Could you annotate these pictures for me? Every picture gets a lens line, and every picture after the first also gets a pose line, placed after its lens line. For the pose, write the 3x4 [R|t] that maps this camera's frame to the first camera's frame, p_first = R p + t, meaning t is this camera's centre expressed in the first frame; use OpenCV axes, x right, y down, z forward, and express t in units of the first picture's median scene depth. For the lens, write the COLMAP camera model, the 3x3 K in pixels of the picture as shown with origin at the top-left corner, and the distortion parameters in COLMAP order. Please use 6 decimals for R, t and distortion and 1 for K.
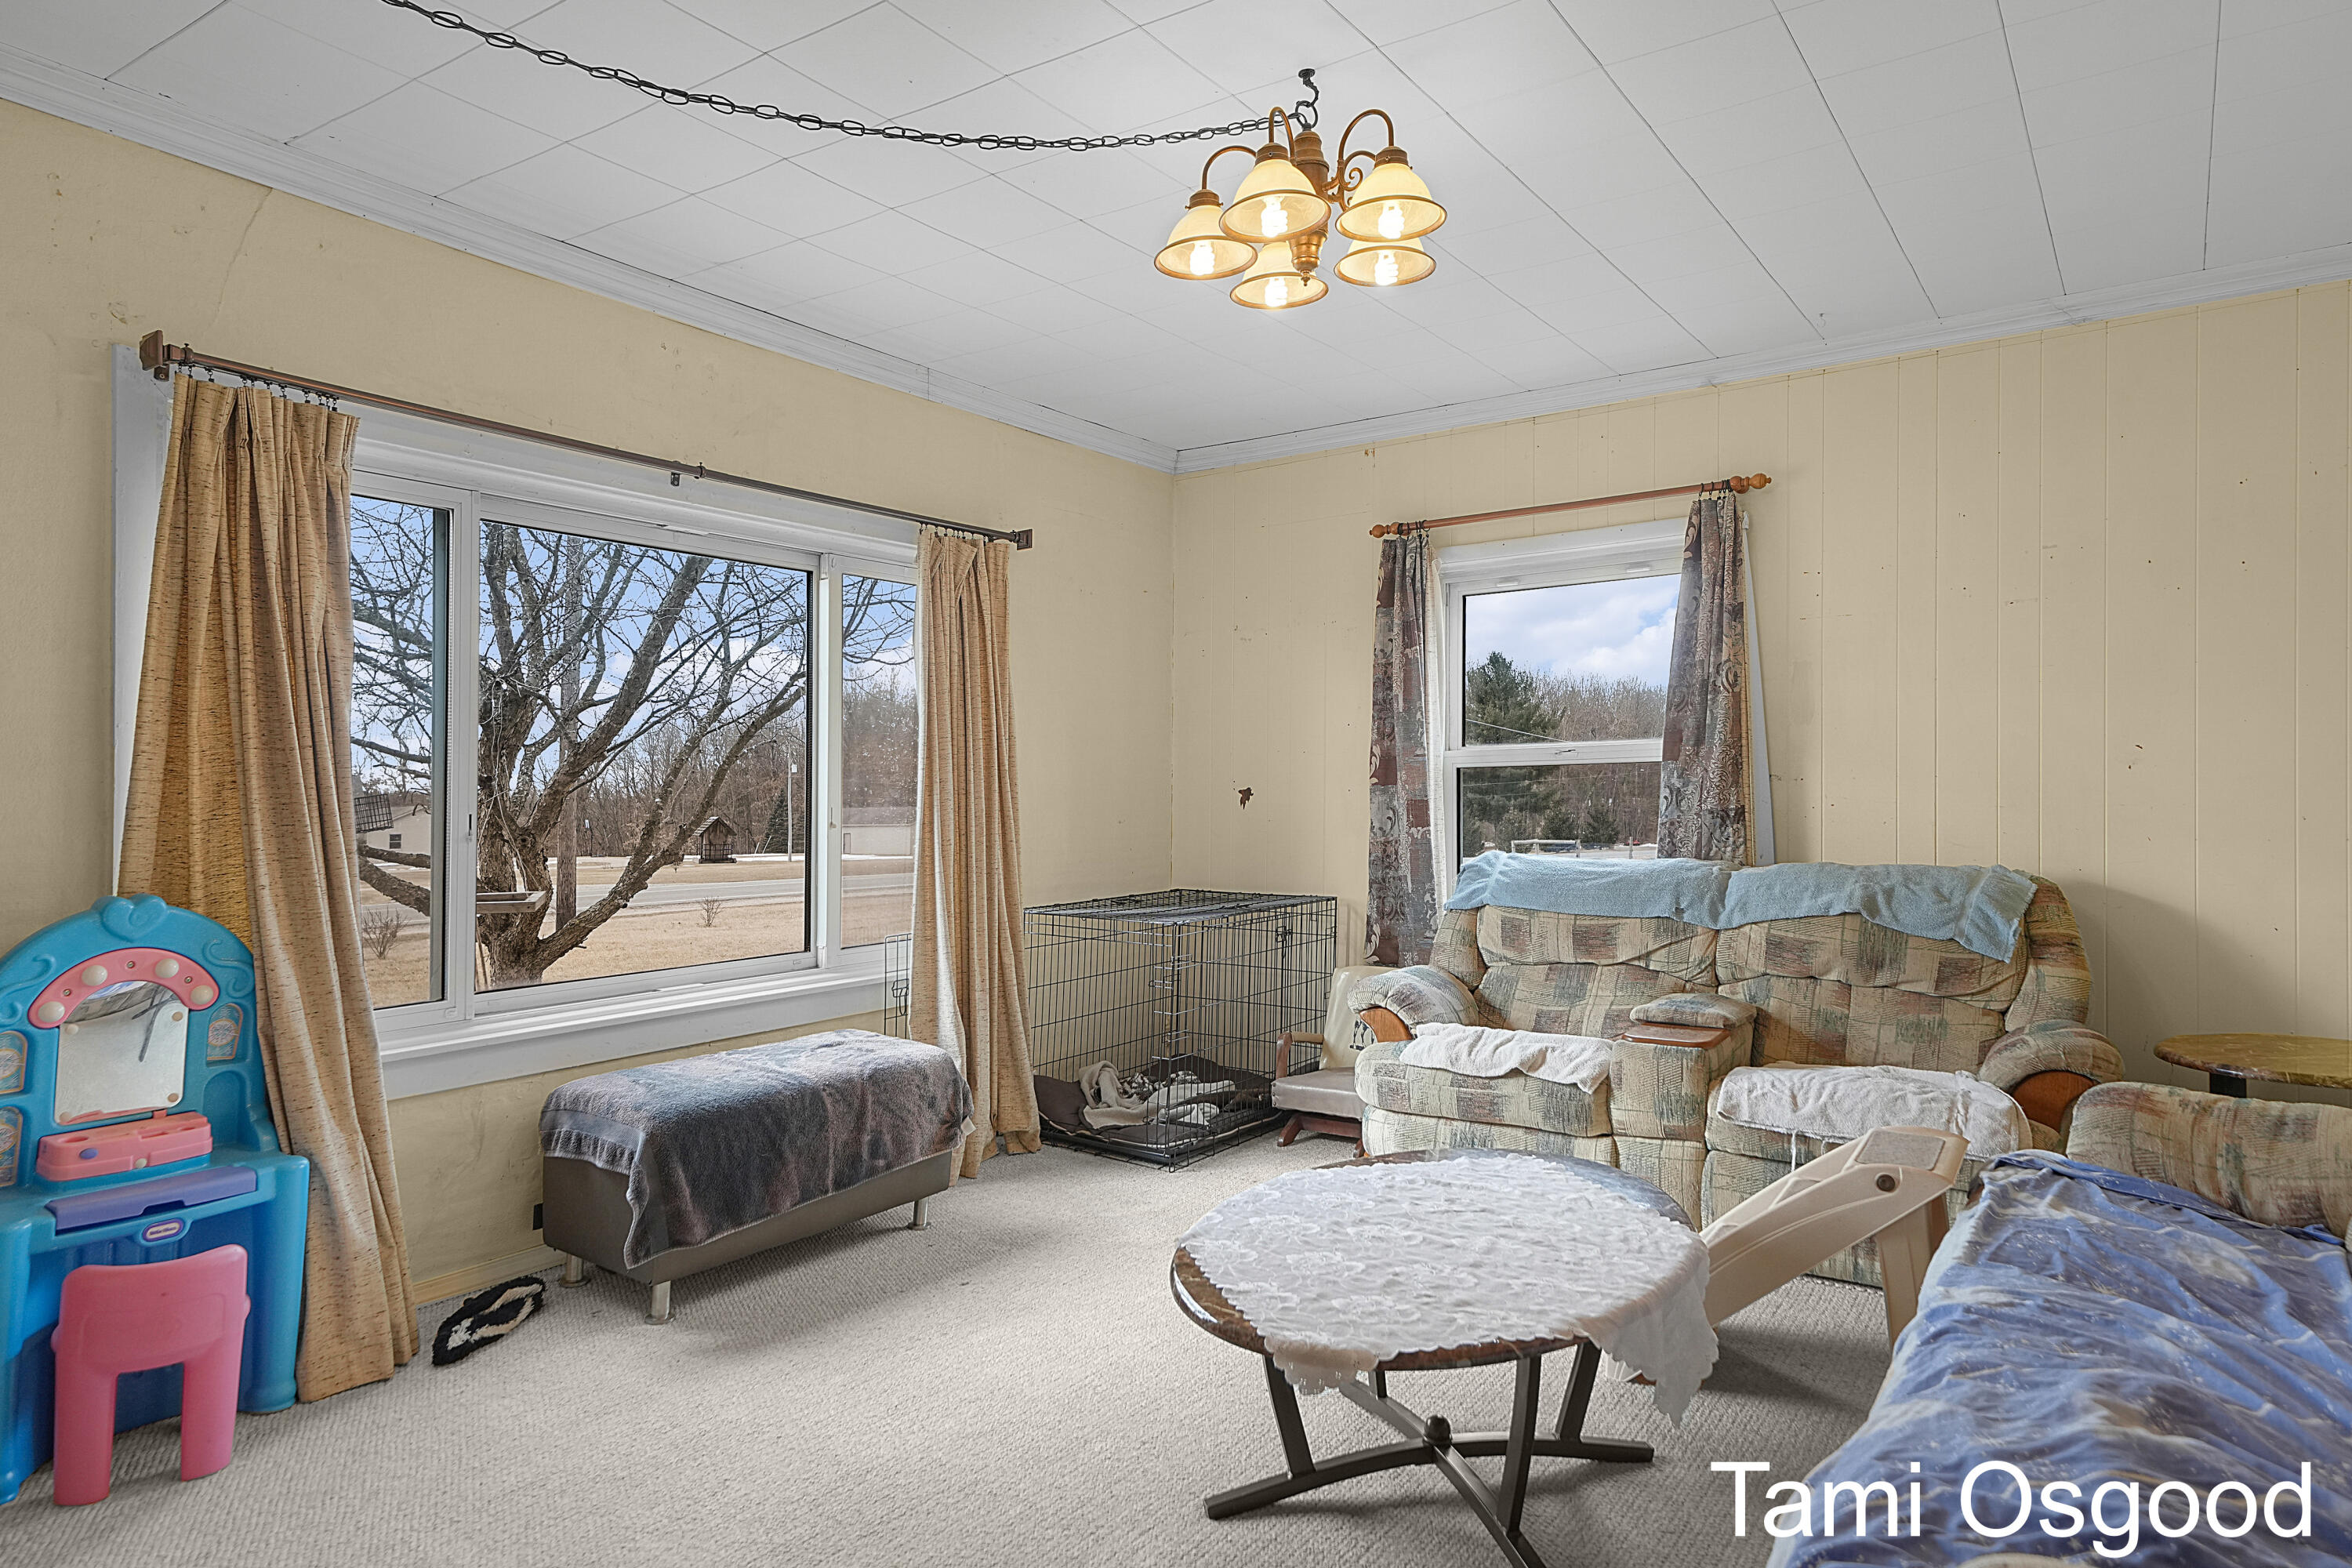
lens RADIAL K [[1435.5, 0, 1194.2], [0, 1435.5, 785.0], [0, 0, 1]] dist [0.027279, 0.001383]
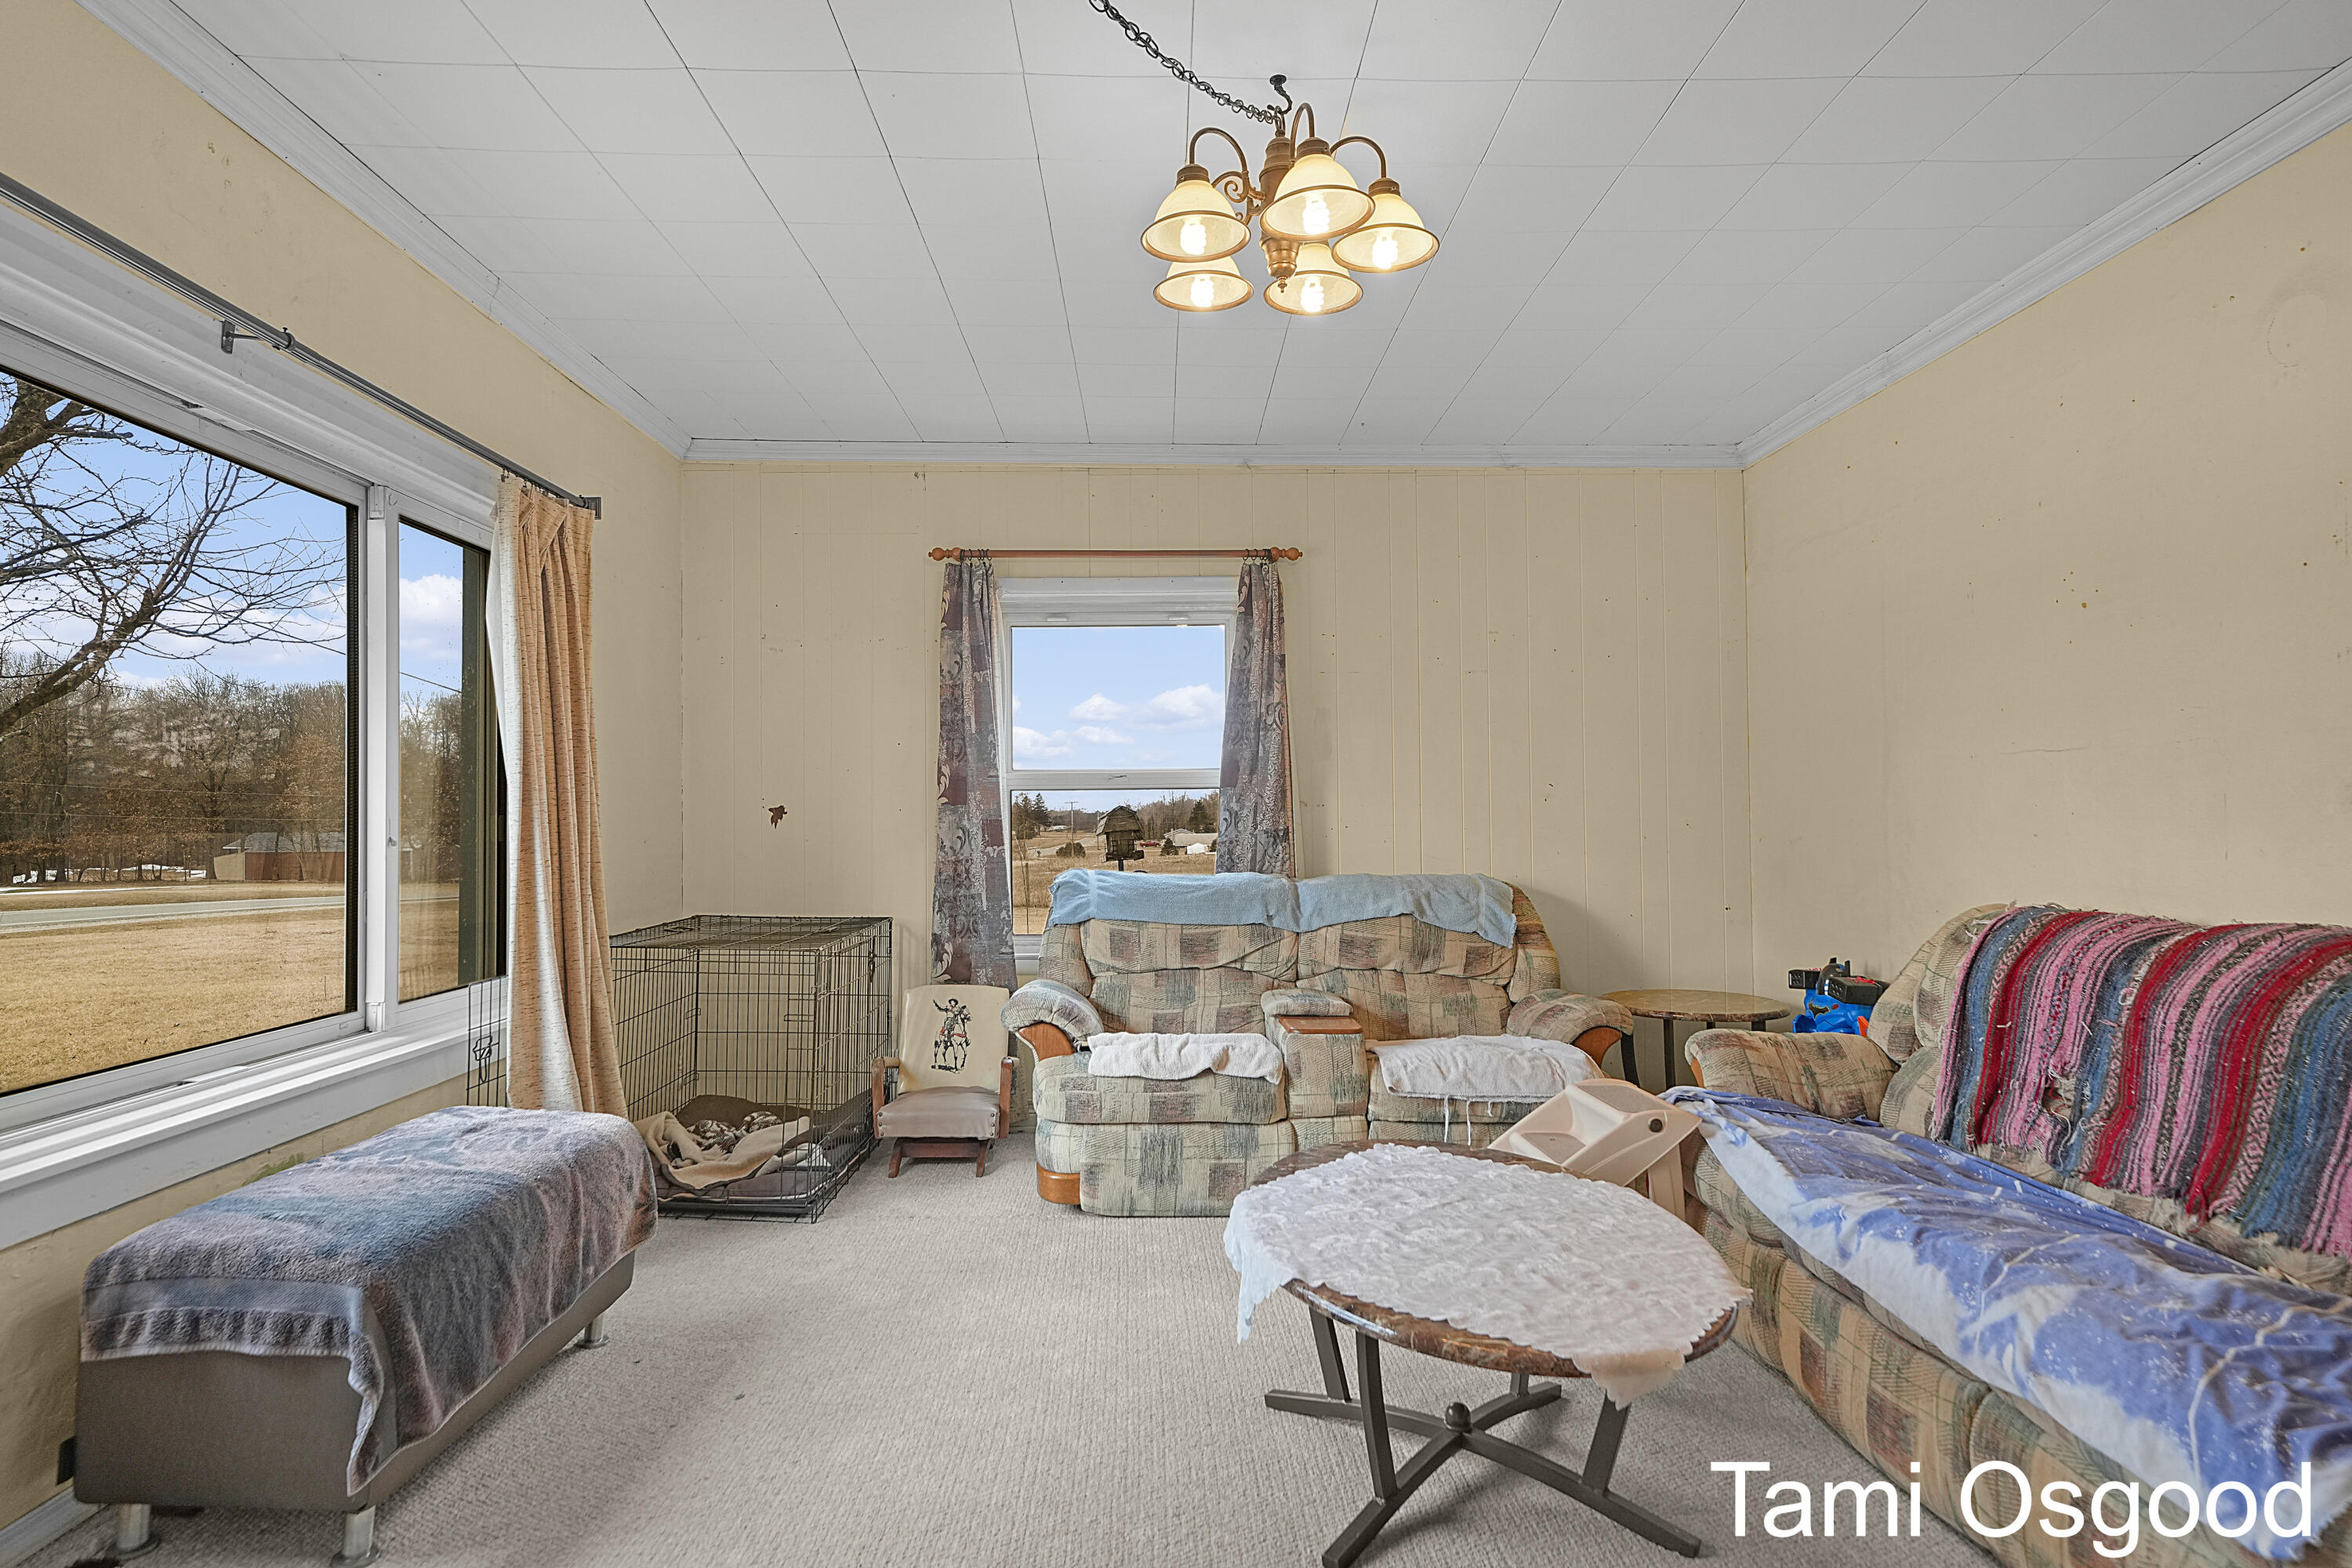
lens RADIAL K [[1283.2, 0, 1176.8], [0, 1283.2, 804.4], [0, 0, 1]] dist [0.023488, 0.000934]
pose [[0.819121, 0.018463, 0.573323, -0.319177], [-0.012944, 0.999822, -0.013704, 0.012490], [-0.573474, 0.003804, 0.819215, 0.208727]]
